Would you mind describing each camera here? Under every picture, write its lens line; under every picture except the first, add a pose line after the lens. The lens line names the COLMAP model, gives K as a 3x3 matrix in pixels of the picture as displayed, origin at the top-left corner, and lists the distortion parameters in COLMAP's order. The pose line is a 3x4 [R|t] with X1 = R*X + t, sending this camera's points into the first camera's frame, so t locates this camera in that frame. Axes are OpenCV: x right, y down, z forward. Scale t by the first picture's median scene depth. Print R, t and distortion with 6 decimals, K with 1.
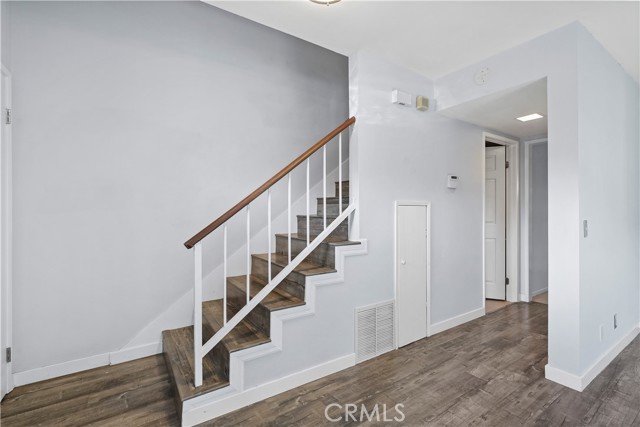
lens RADIAL K [[292.3, 0, 320.3], [0, 292.3, 207.8], [0, 0, 1]] dist [-0.003058, -0.000280]
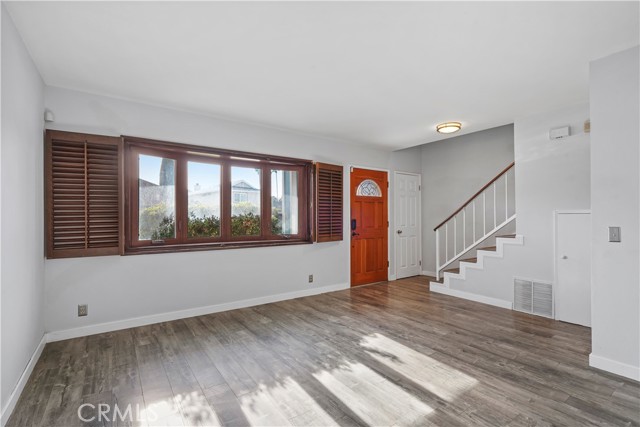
lens RADIAL K [[292.3, 0, 319.1], [0, 292.3, 215.4], [0, 0, 1]] dist [-0.003058, -0.000280]
pose [[0.023733, -0.007750, -0.999688, 1.724803], [0.004688, 0.999960, -0.007640, 0.004044], [0.999707, -0.004506, 0.023768, -0.137031]]
